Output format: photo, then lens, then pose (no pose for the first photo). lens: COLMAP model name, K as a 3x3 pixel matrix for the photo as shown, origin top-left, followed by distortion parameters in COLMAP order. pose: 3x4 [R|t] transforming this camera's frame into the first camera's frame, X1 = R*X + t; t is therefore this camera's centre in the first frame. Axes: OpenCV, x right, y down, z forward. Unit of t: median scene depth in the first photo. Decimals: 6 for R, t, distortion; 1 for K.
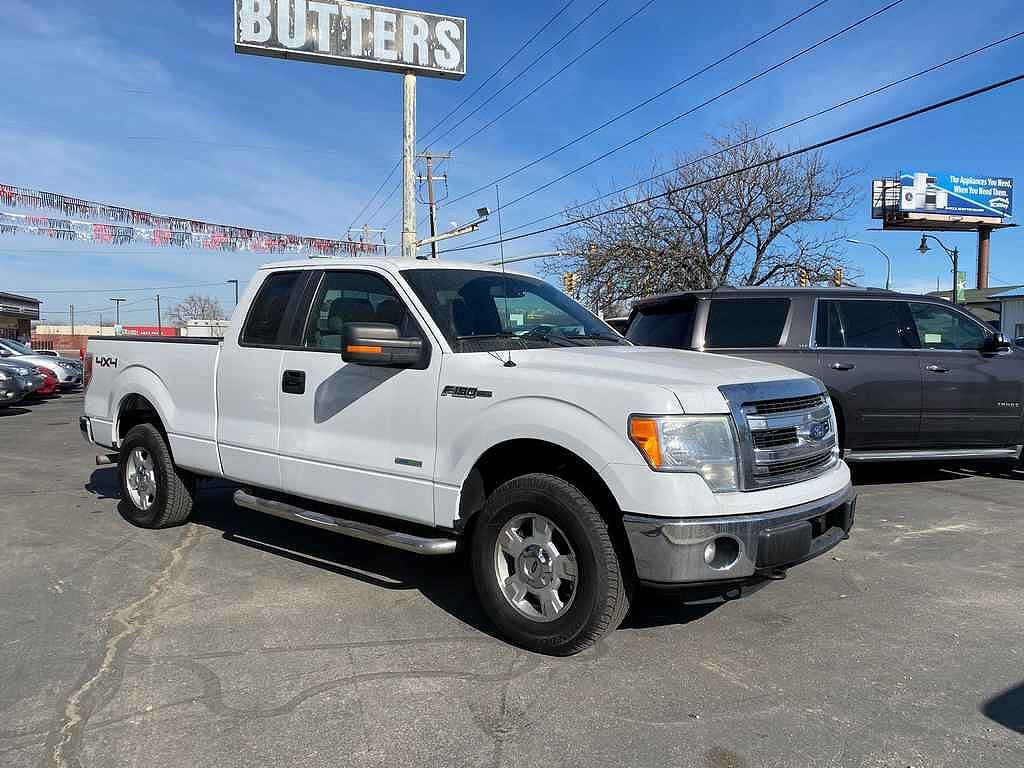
lens RADIAL K [[785.1, 0, 510.7], [0, 785.1, 378.4], [0, 0, 1]] dist [0.023924, -0.019459]
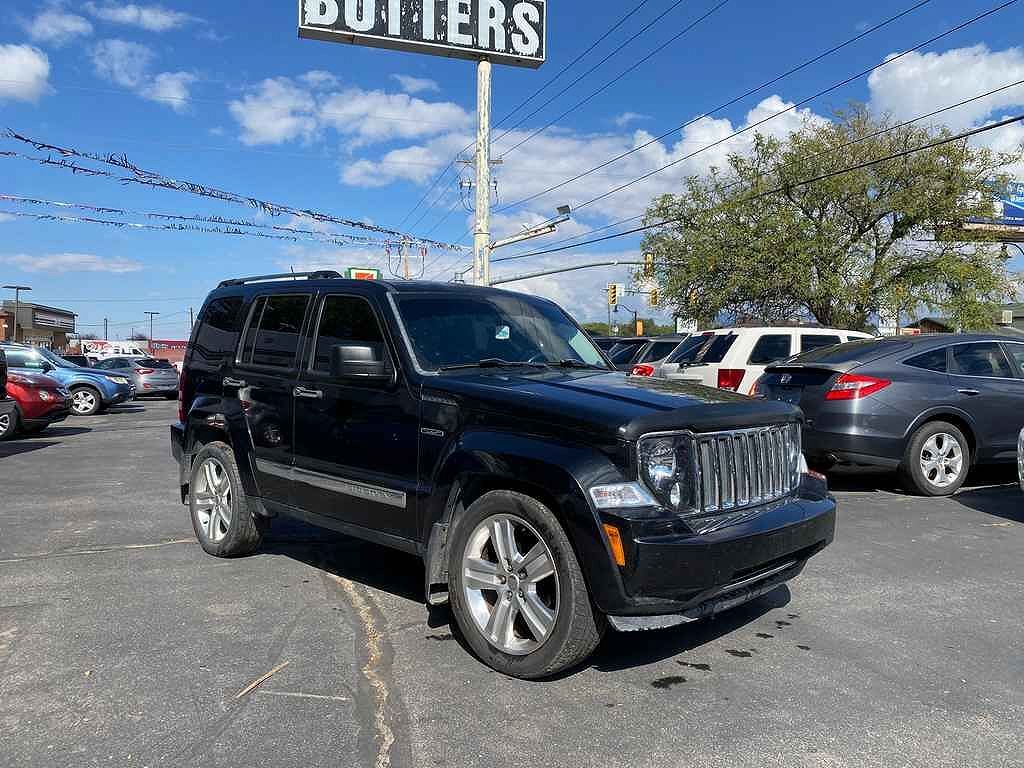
lens RADIAL K [[785.1, 0, 510.4], [0, 785.1, 385.2], [0, 0, 1]] dist [0.023924, -0.019459]
pose [[0.999573, 0.003728, -0.028997, -0.070007], [-0.004036, 0.999936, -0.010582, 0.001061], [0.028956, 0.010694, 0.999523, 0.087988]]
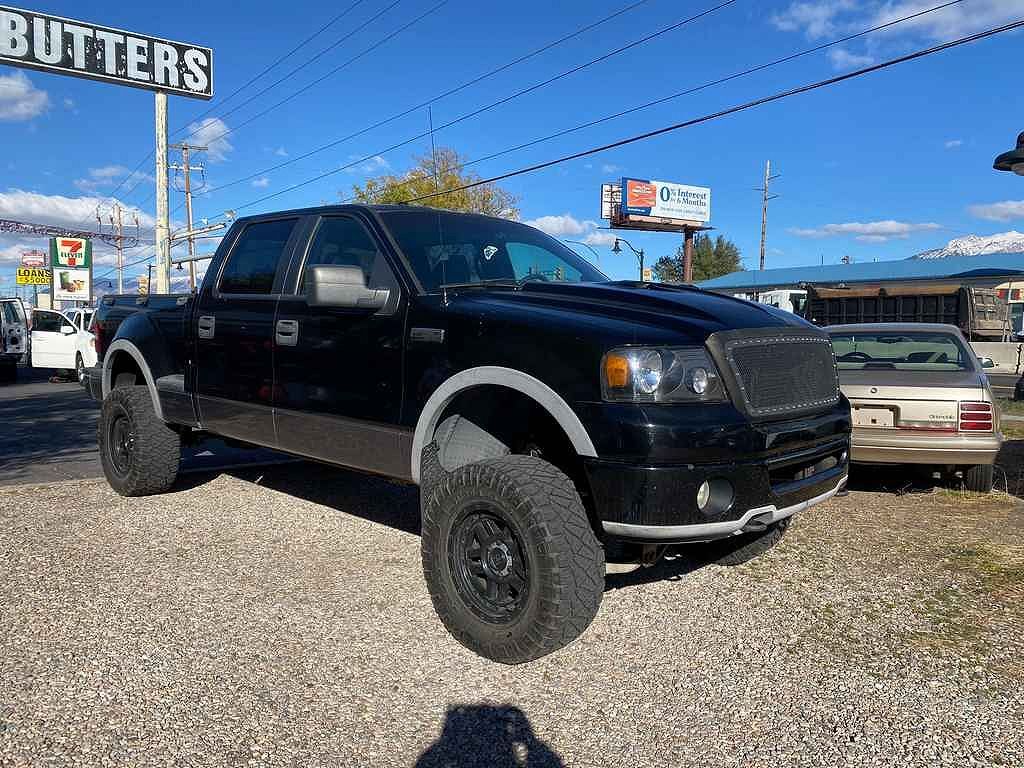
lens RADIAL K [[785.1, 0, 513.1], [0, 785.1, 379.0], [0, 0, 1]] dist [0.023924, -0.019459]
pose [[0.960254, -0.011581, 0.278887, 0.041287], [0.004439, 0.999646, 0.026225, 0.009735], [-0.279092, -0.023945, 0.959966, -0.279130]]
